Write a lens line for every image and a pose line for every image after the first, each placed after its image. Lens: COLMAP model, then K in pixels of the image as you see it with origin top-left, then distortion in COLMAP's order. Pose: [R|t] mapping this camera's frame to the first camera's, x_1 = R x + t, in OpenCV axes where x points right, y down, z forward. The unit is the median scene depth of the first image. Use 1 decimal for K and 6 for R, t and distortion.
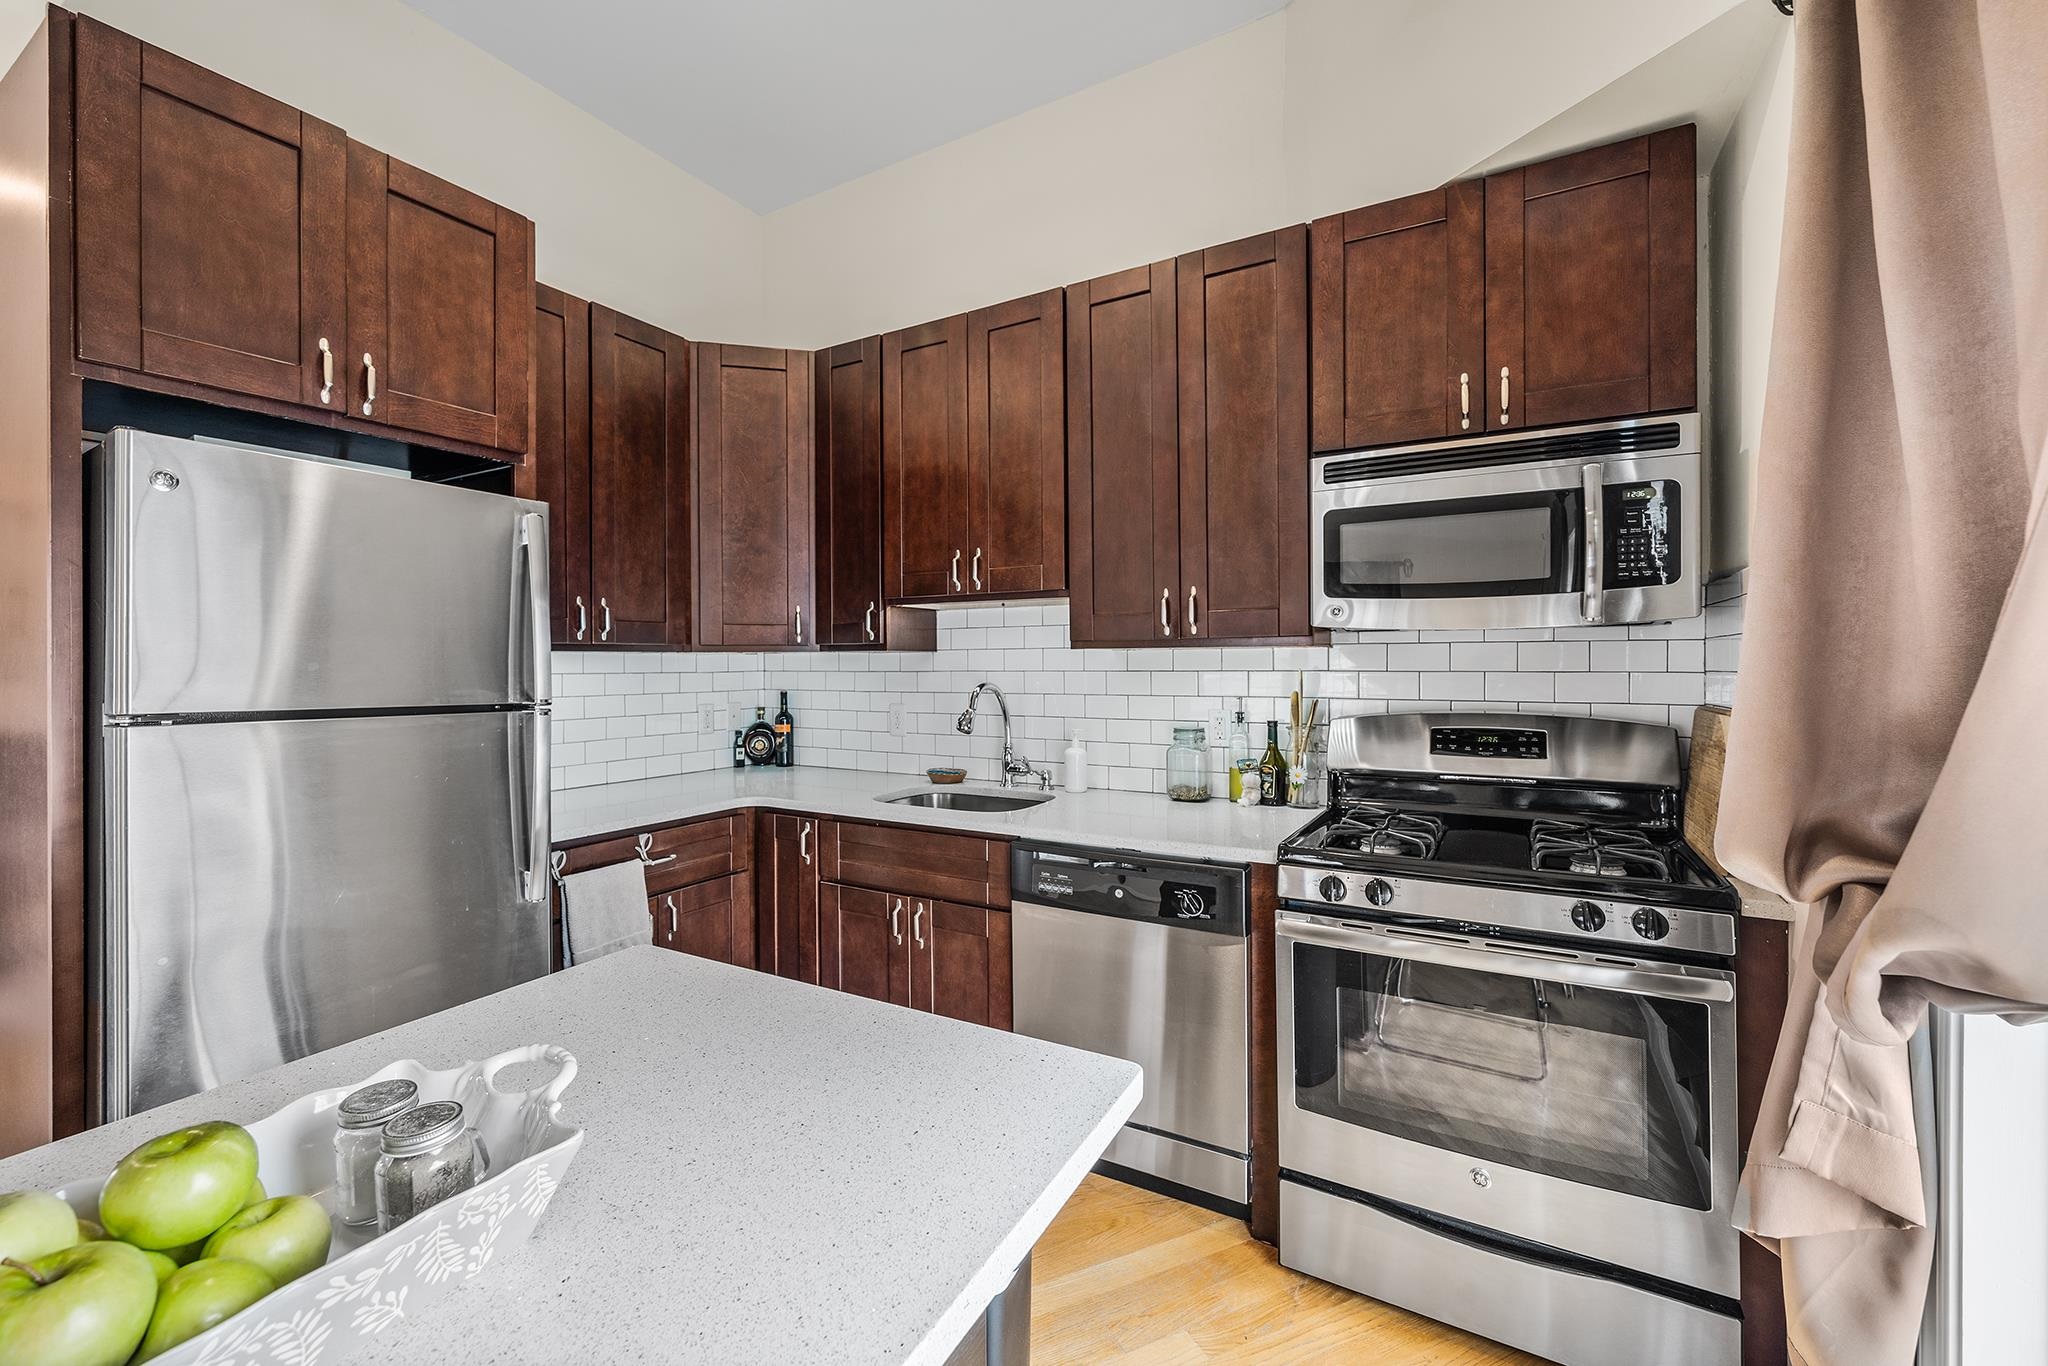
lens RADIAL K [[834.4, 0, 1016.3], [0, 834.4, 663.0], [0, 0, 1]] dist [-0.000410, -0.000040]
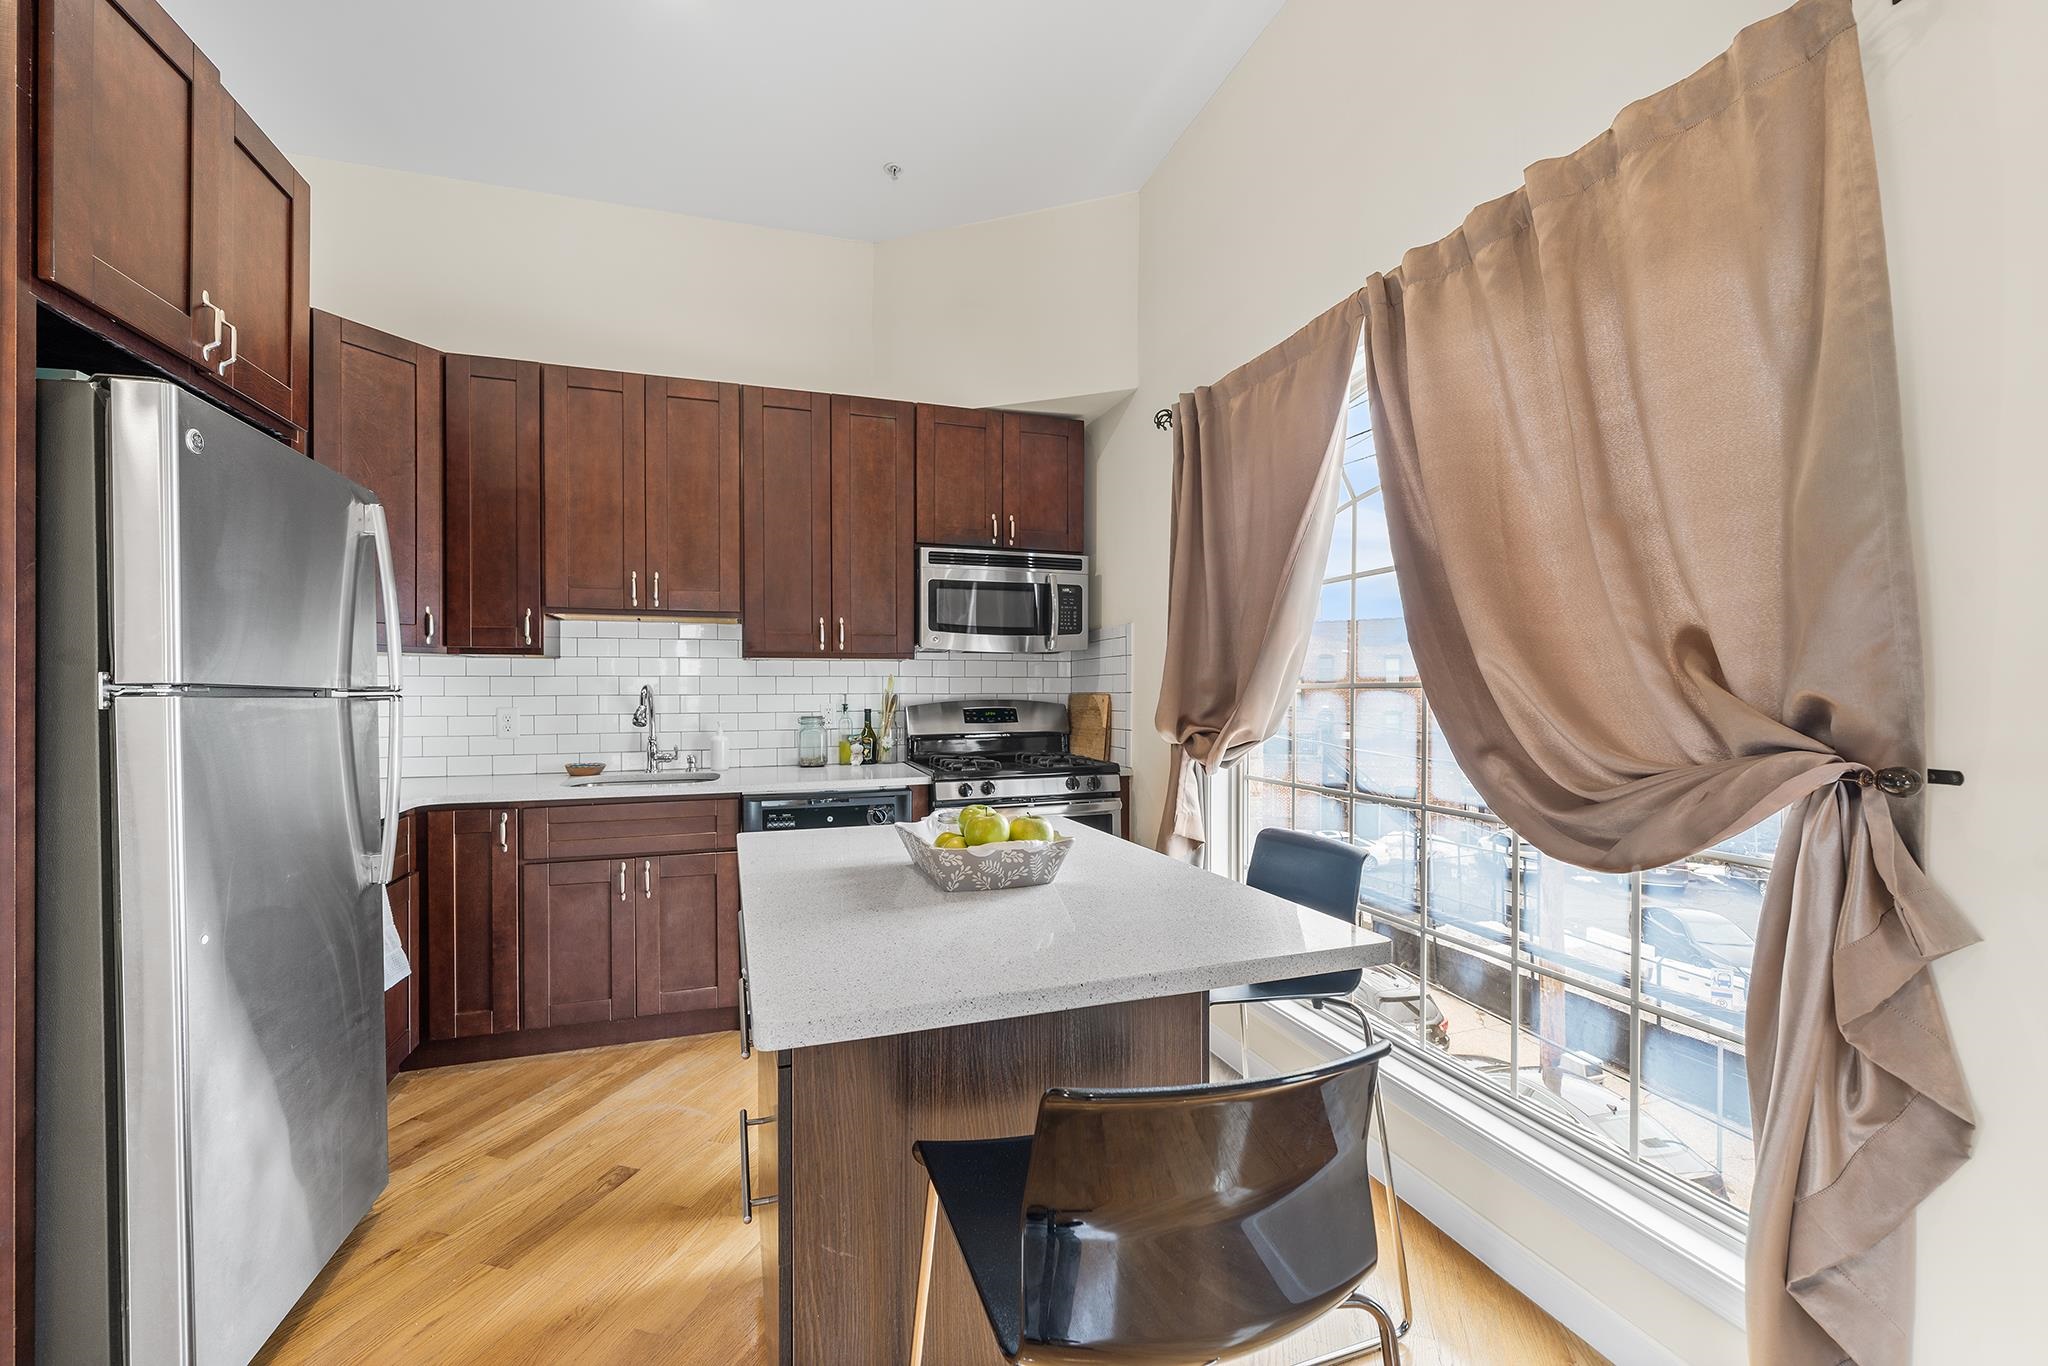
lens RADIAL K [[829.3, 0, 1019.3], [0, 829.3, 691.2], [0, 0, 1]] dist [-0.000505, -0.000038]
pose [[0.658314, 0.001796, 0.752741, -0.713181], [-0.000814, 0.999998, -0.001673, 0.042827], [-0.752743, 0.000489, 0.658314, -0.223107]]
